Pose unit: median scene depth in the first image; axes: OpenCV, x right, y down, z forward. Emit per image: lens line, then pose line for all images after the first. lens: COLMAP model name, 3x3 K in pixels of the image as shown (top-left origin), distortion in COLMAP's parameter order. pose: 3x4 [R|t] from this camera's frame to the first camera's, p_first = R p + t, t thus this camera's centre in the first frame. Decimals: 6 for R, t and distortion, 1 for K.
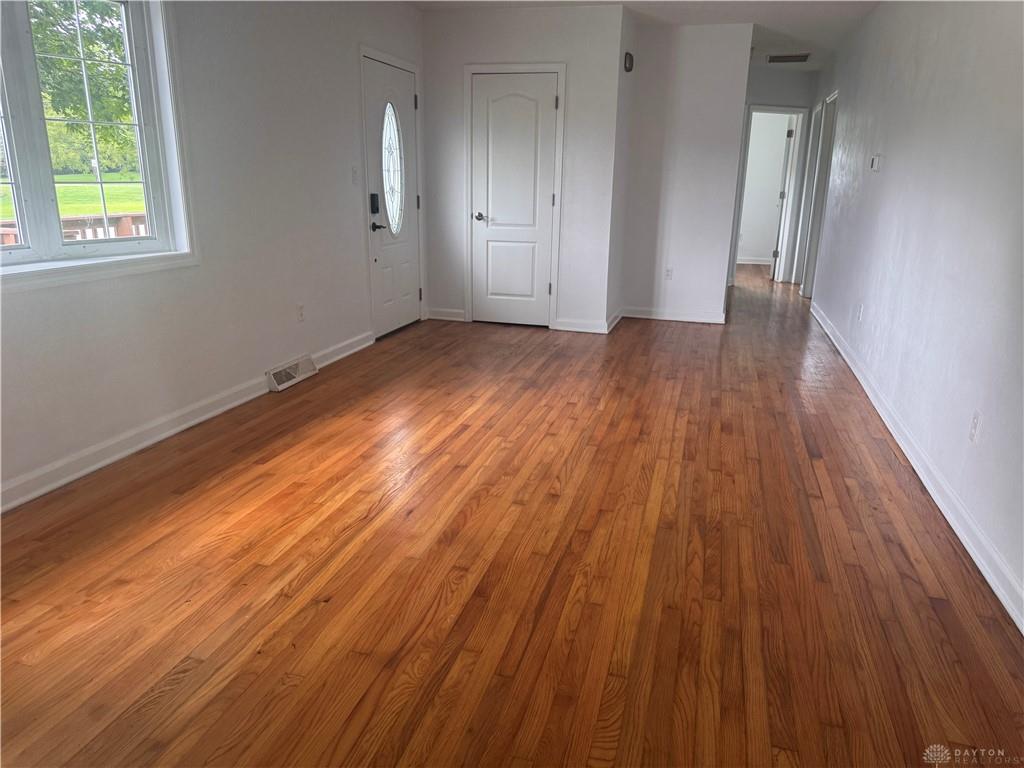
lens RADIAL K [[749.6, 0, 512.0], [0, 749.6, 384.0], [0, 0, 1]] dist [0.060647, -0.001004]
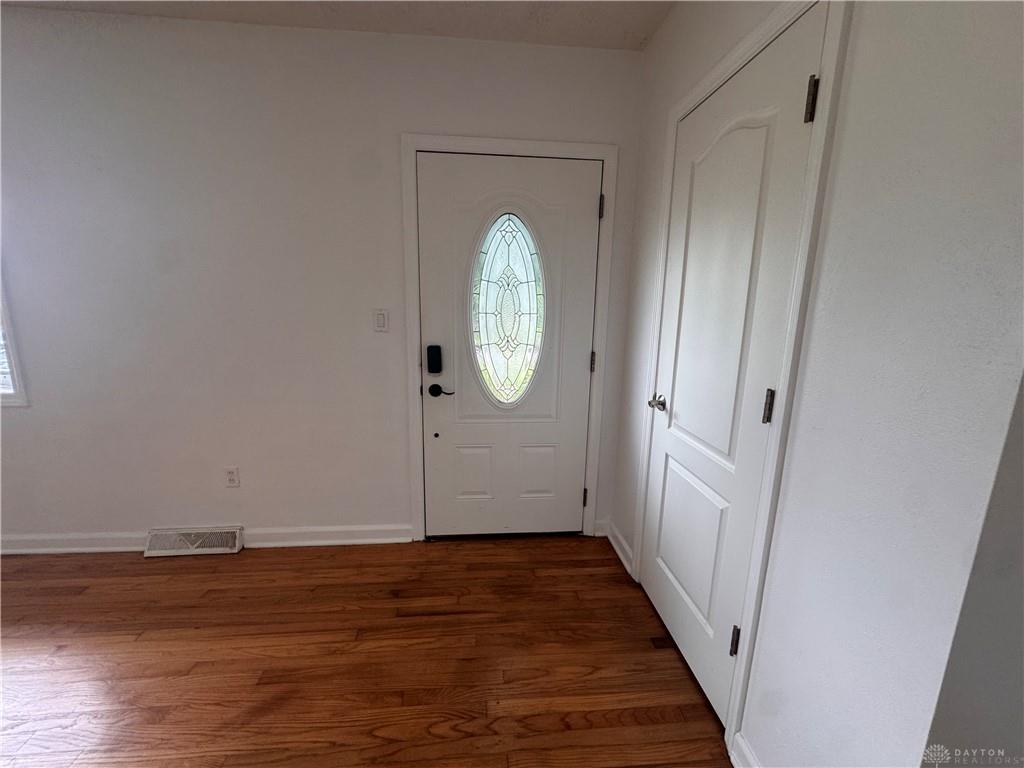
lens RADIAL K [[412.5, 0, 512.0], [0, 412.5, 384.0], [0, 0, 1]] dist [-0.016029, -0.000028]
pose [[0.358444, 0.172280, -0.917517, 0.194284], [-0.258421, 0.962730, 0.079813, -0.261826], [0.897071, 0.208497, 0.389605, 0.906292]]
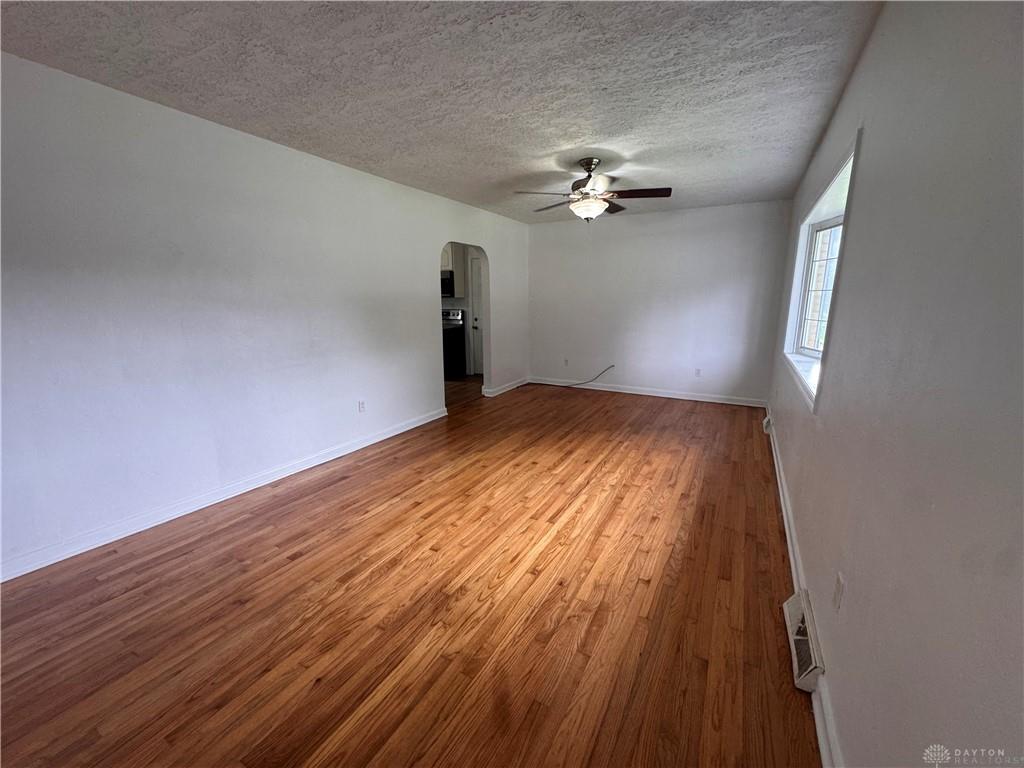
lens RADIAL K [[412.5, 0, 512.0], [0, 412.5, 384.0], [0, 0, 1]] dist [-0.016029, -0.000028]
pose [[-0.971965, -0.061332, 0.226987, -0.095829], [0.047642, 0.893983, 0.445562, -0.304281], [-0.230250, 0.443884, -0.865997, 1.034848]]
